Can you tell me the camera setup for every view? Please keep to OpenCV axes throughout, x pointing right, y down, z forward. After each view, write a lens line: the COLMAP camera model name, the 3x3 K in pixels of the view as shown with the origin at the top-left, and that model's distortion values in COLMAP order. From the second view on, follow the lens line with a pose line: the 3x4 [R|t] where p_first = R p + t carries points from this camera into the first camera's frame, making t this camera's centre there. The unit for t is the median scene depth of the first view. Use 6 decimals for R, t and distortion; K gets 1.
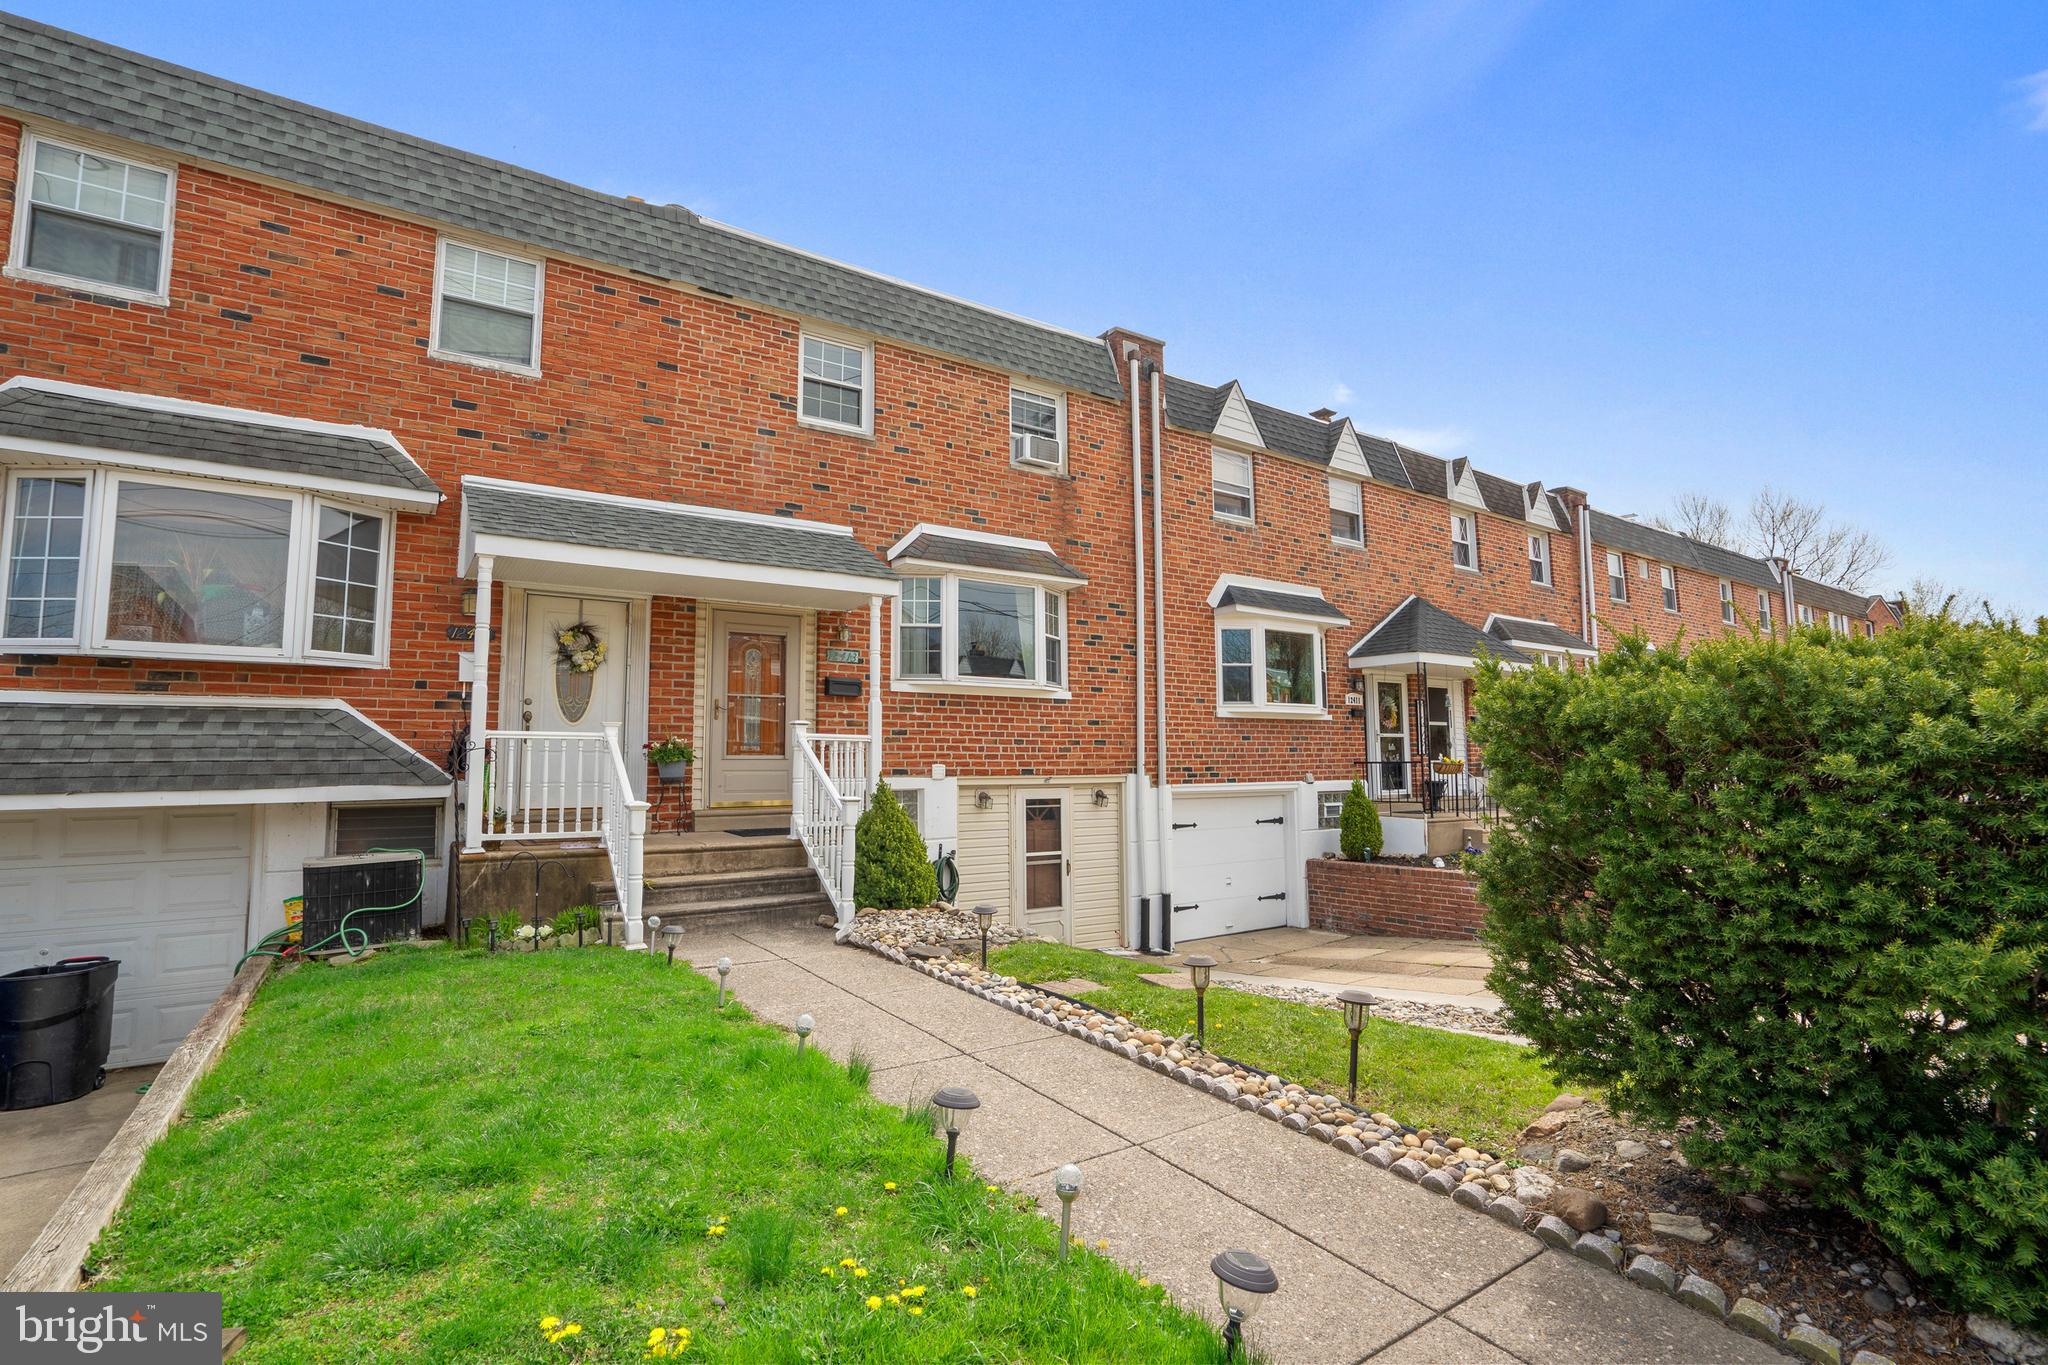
lens RADIAL K [[961.1, 0, 1035.3], [0, 961.1, 692.1], [0, 0, 1]] dist [-0.048741, 0.023438]
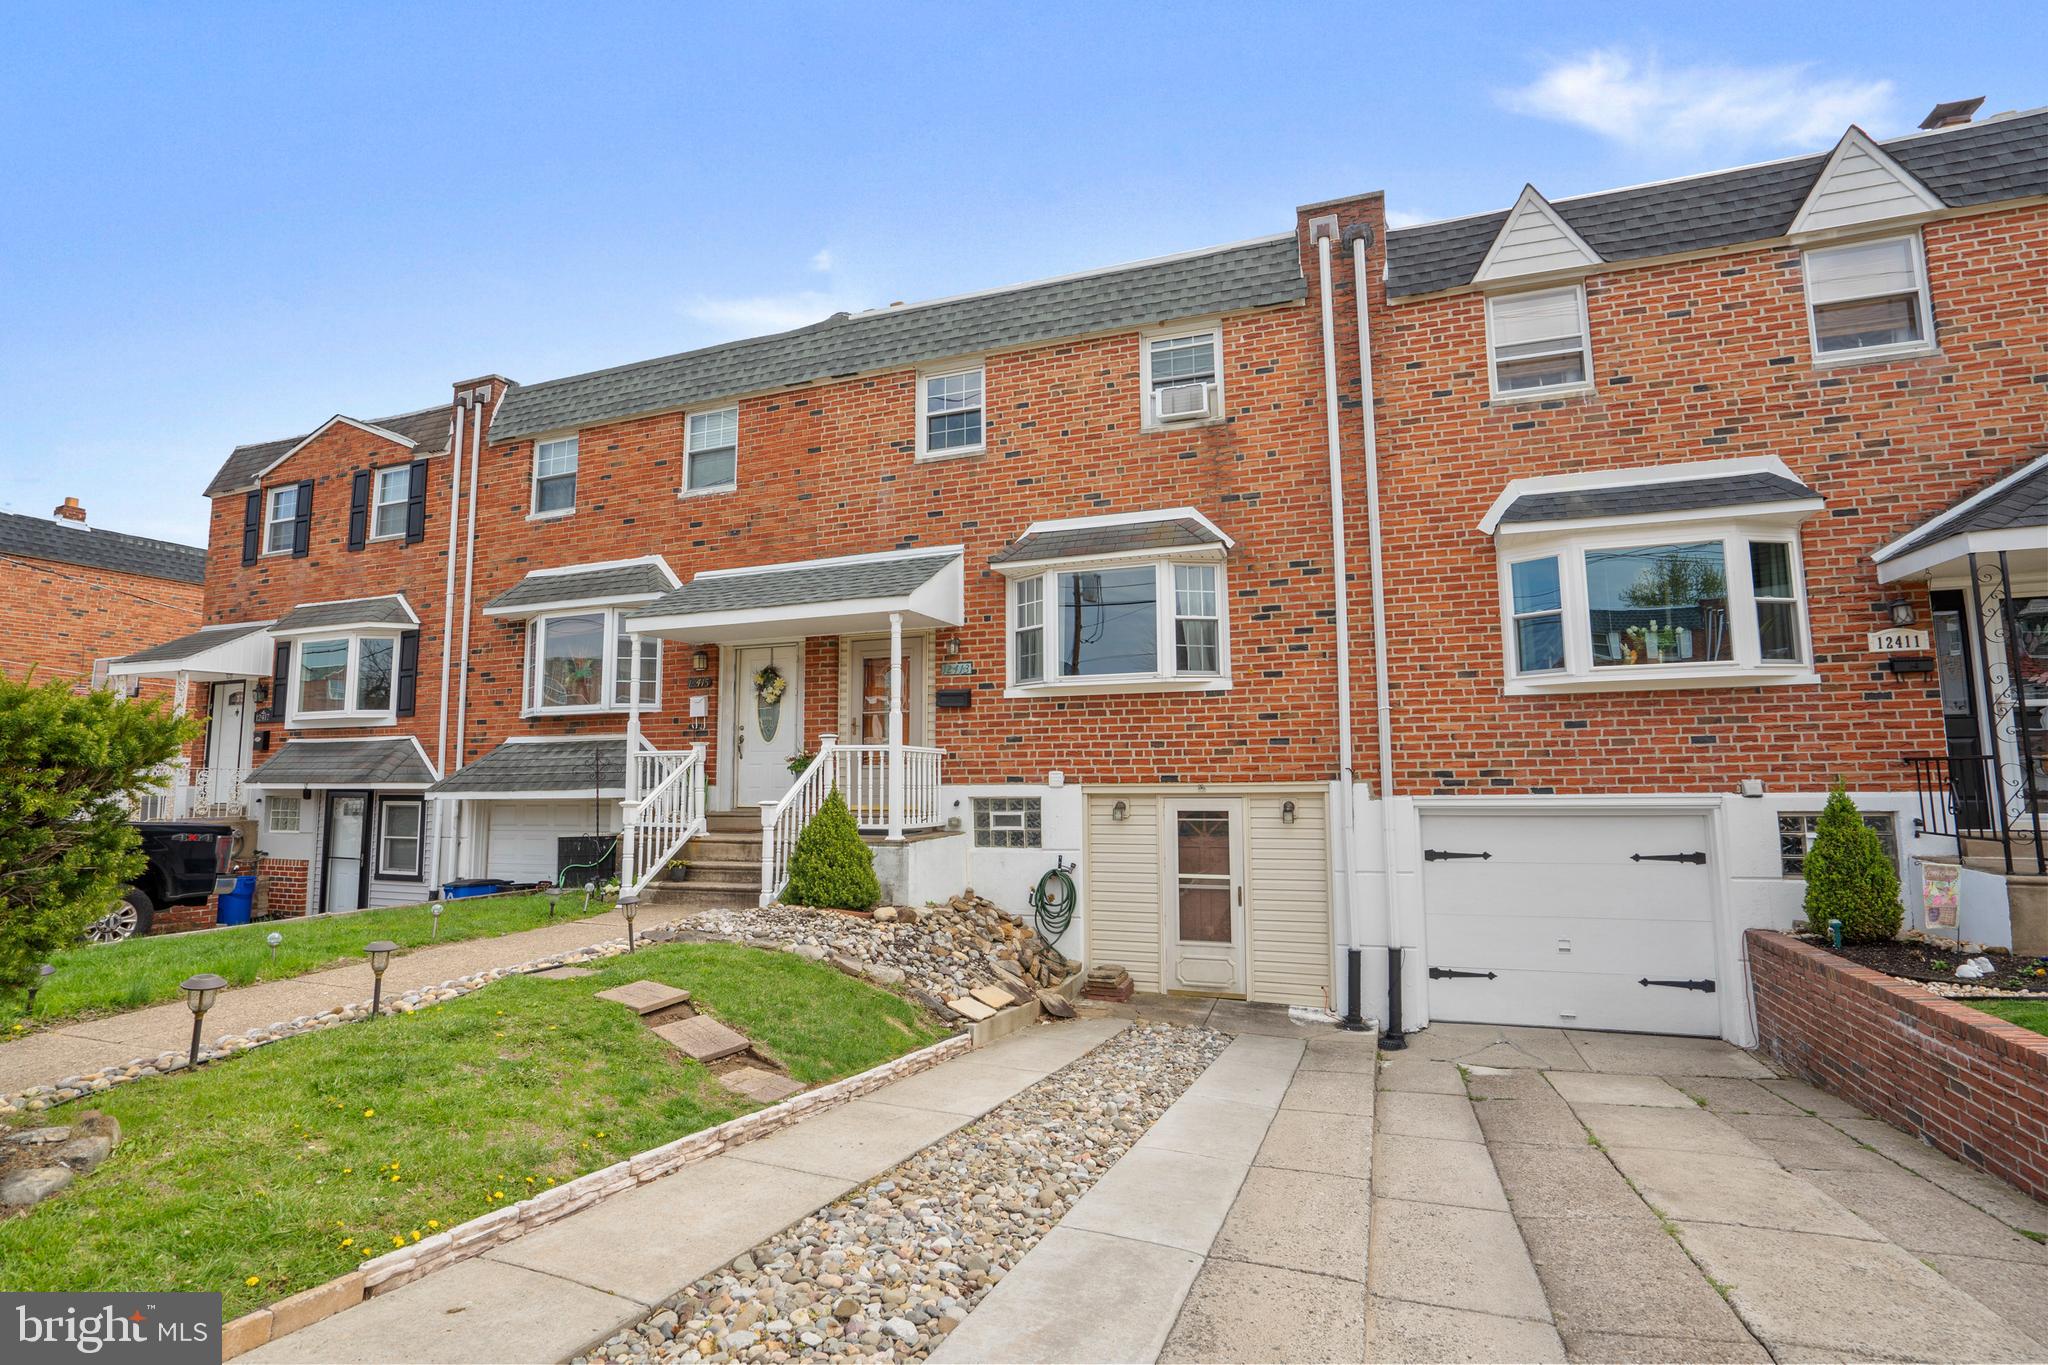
lens RADIAL K [[961.1, 0, 1035.3], [0, 961.1, 692.1], [0, 0, 1]] dist [-0.048741, 0.023438]
pose [[0.588522, -0.074228, -0.805067, 0.614714], [0.067956, 0.996794, -0.042228, 0.033759], [0.805620, -0.029857, 0.591680, 0.397020]]
